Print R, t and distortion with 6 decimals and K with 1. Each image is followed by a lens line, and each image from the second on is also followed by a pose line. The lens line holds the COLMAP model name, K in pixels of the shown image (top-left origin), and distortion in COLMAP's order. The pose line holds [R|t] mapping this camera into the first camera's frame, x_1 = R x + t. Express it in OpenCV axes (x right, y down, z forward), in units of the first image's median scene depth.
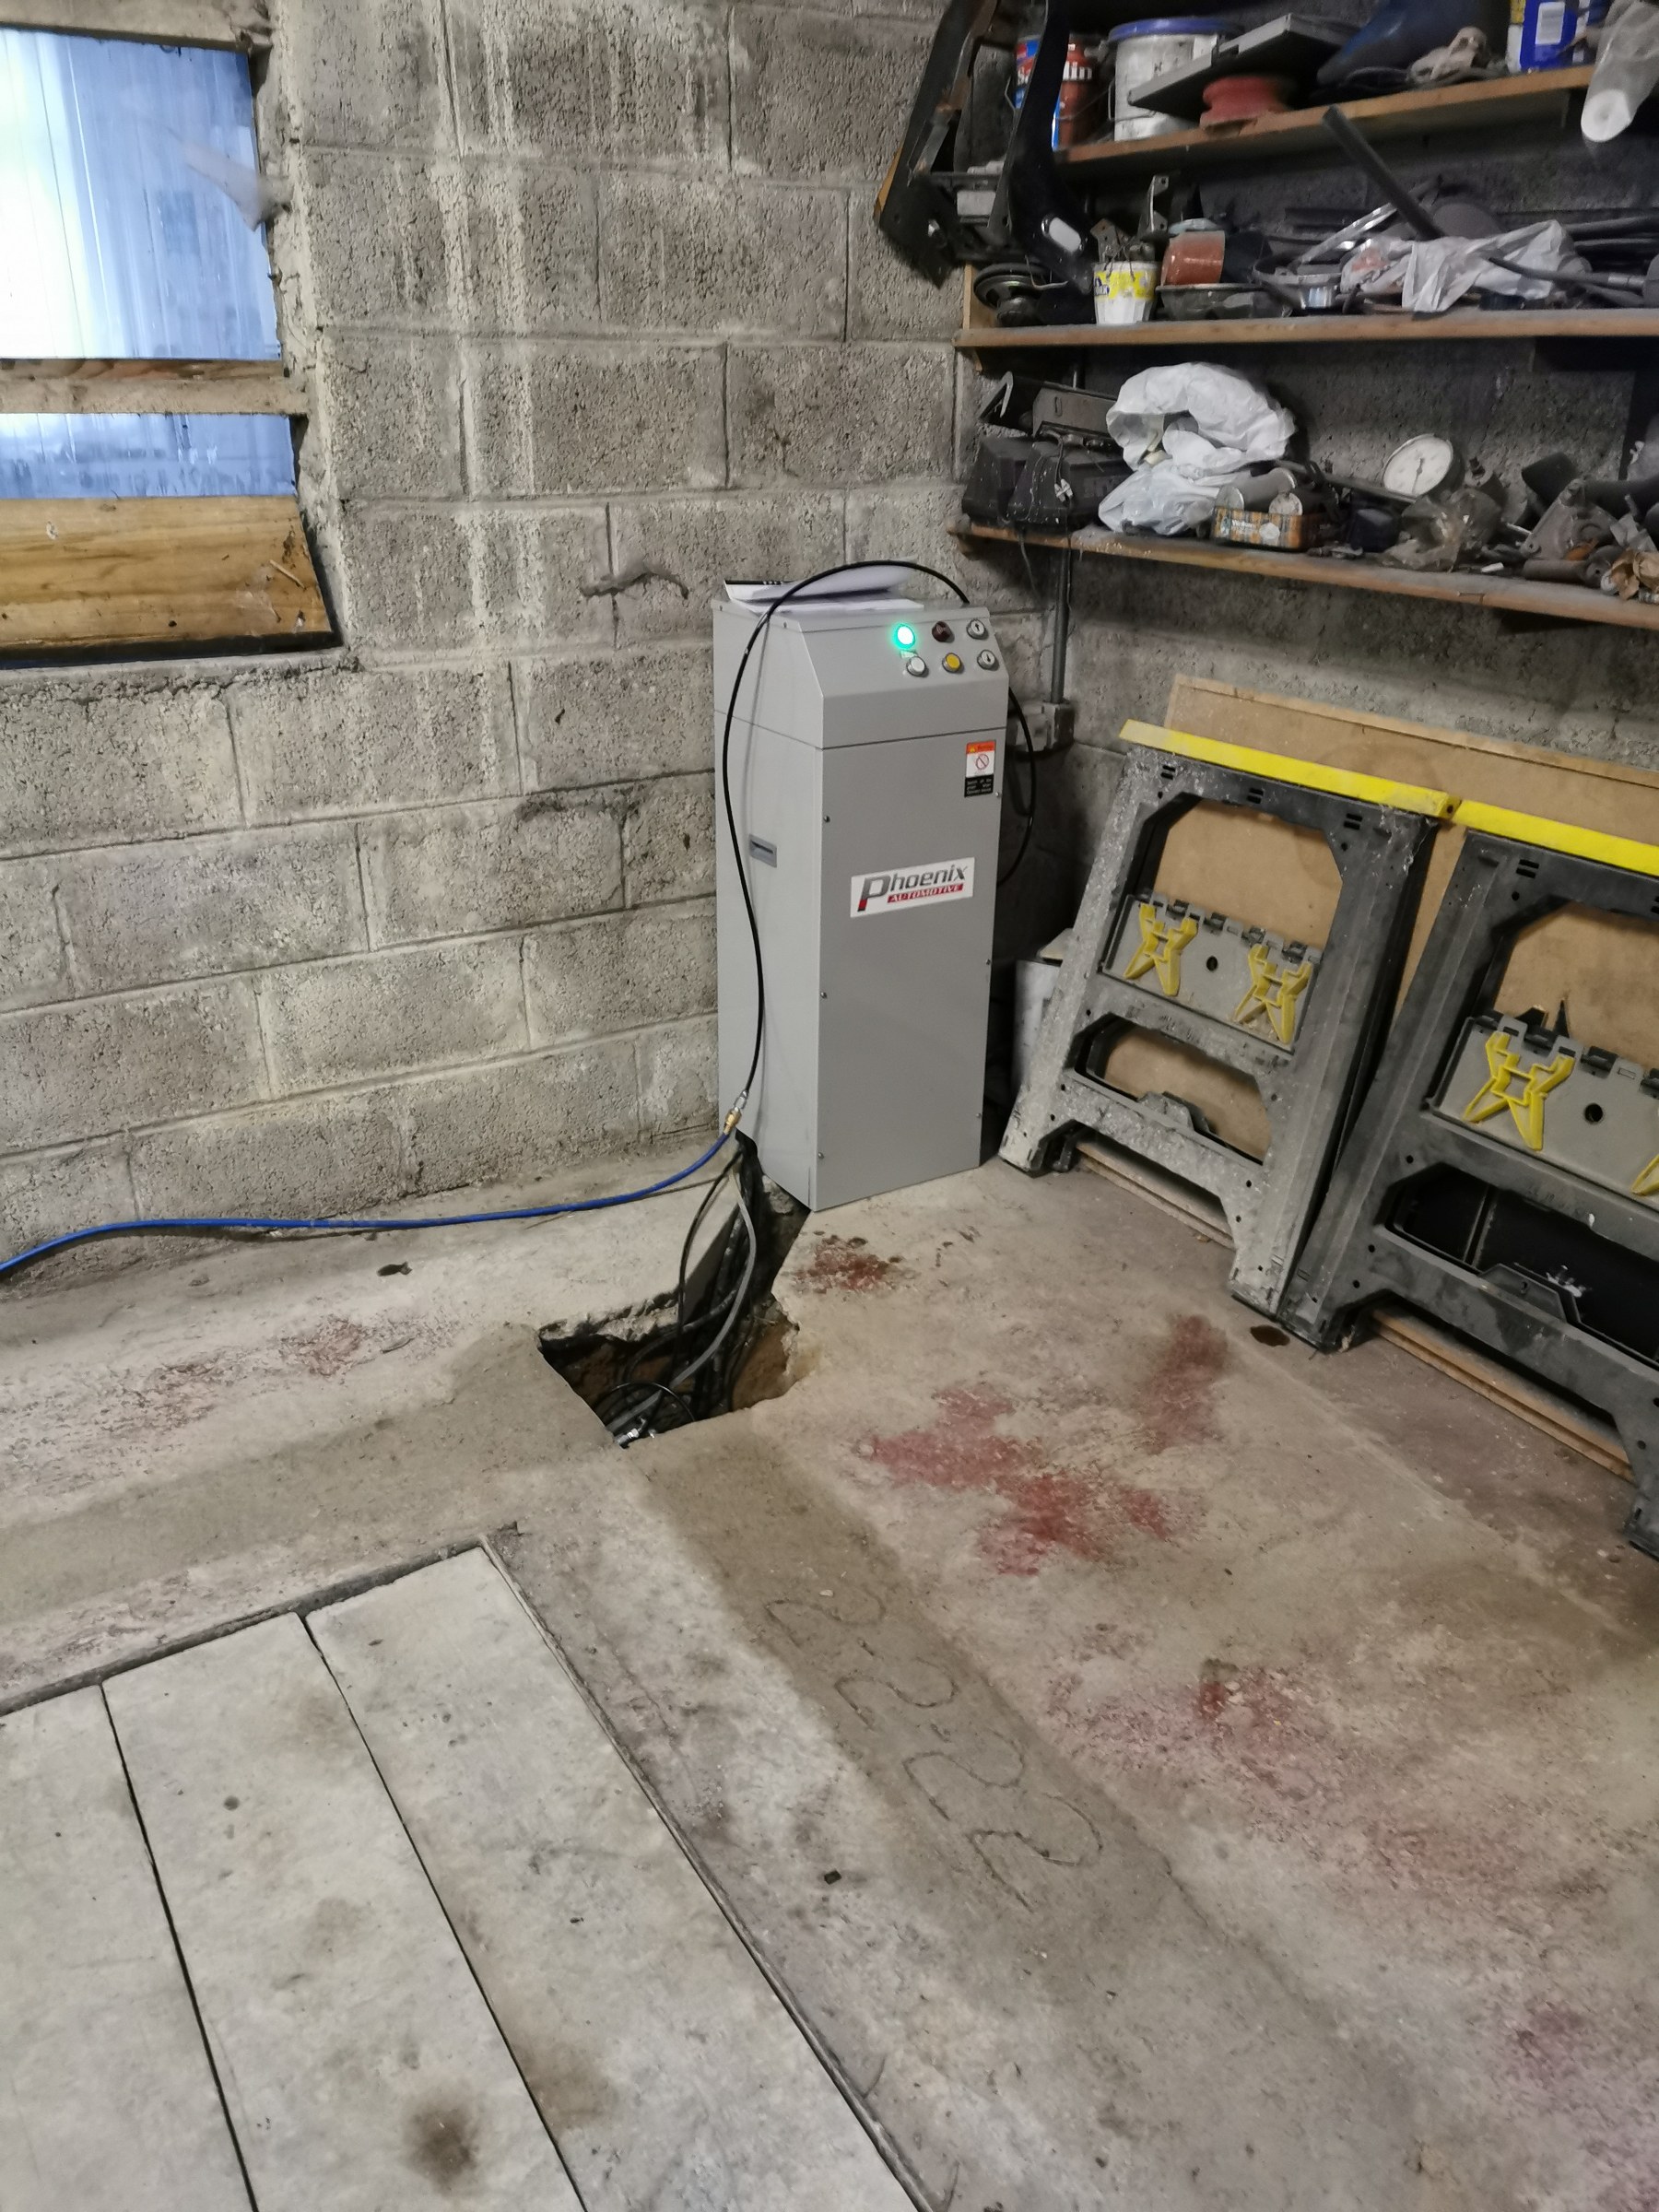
lens RADIAL K [[1697.9, 0, 843.1], [0, 1697.9, 1112.4], [0, 0, 1]] dist [0.066772, 0.000184]
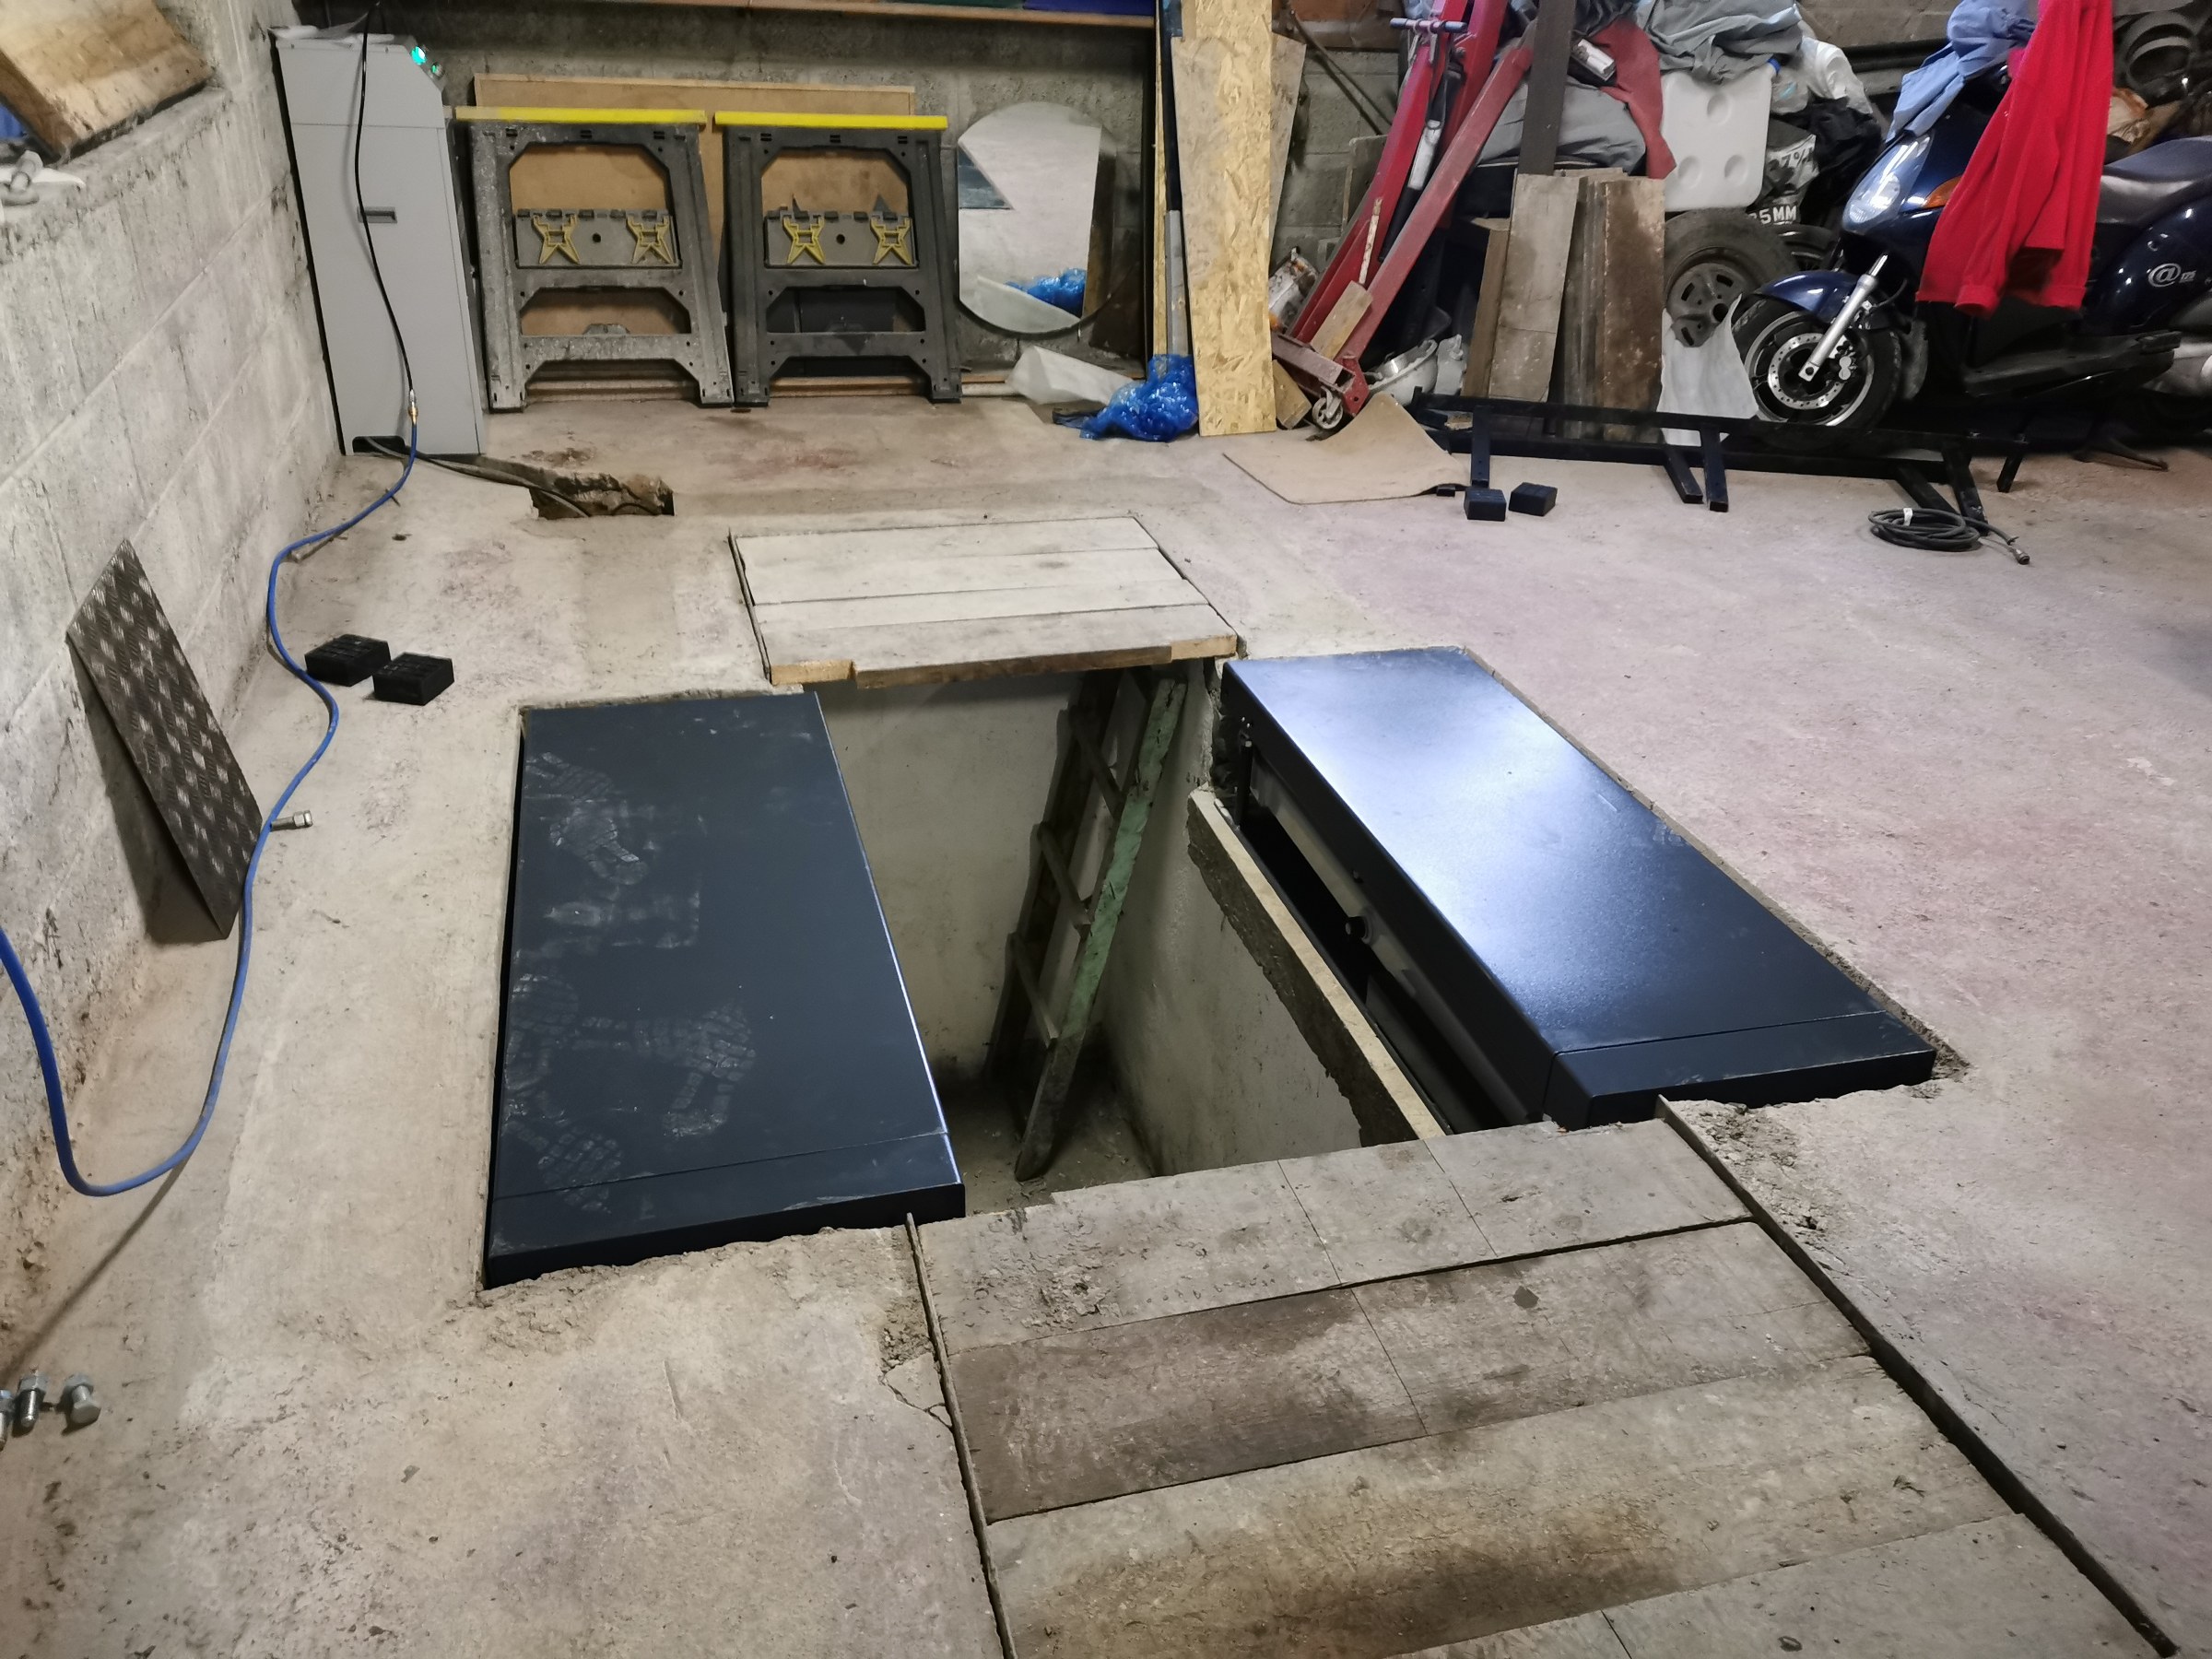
lens RADIAL K [[1688.8, 0, 1111.6], [0, 1688.8, 834.4], [0, 0, 1]] dist [0.063154, -0.055928]
pose [[0.272537, -0.457244, 0.846553, -1.409096], [0.350521, 0.866578, 0.355215, 0.007258], [-0.896024, 0.199925, 0.396448, -0.059709]]
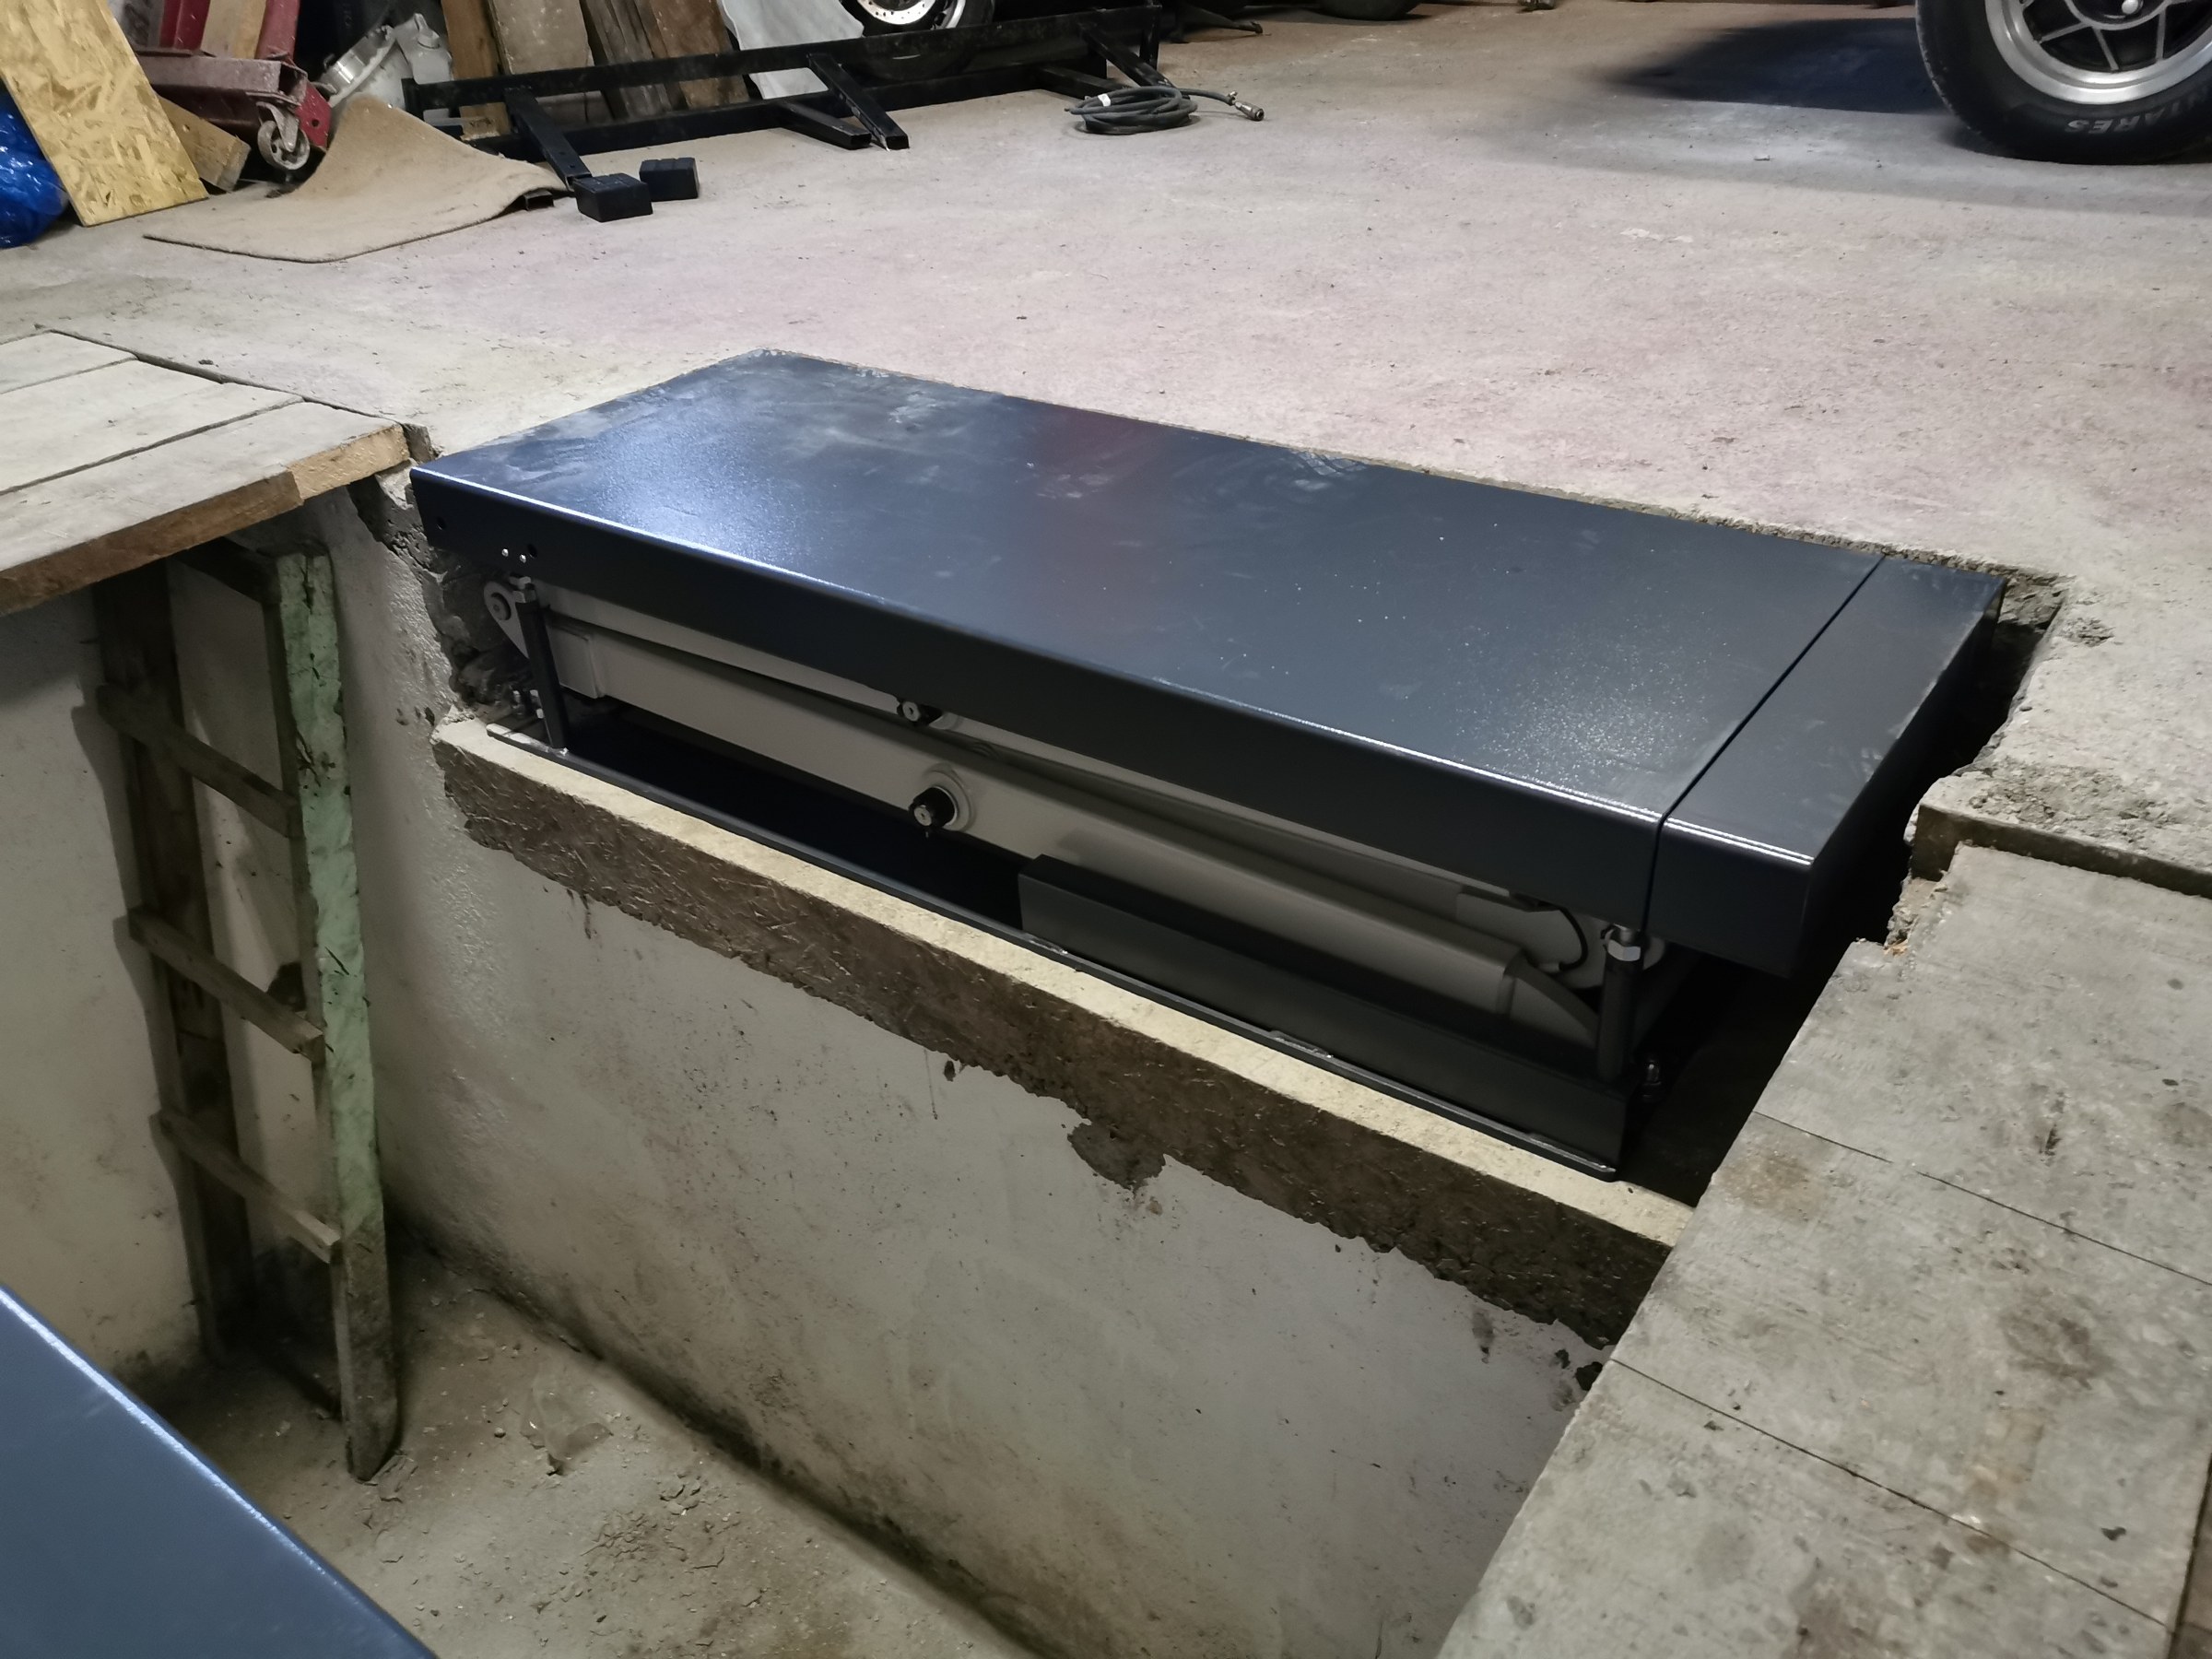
lens RADIAL K [[1688.8, 0, 1111.6], [0, 1688.8, 834.4], [0, 0, 1]] dist [0.063154, -0.055928]
pose [[-0.387282, -0.483564, 0.784971, -0.952558], [0.408767, 0.673097, 0.616320, 0.172740], [-0.826391, 0.559560, -0.063013, 0.240517]]
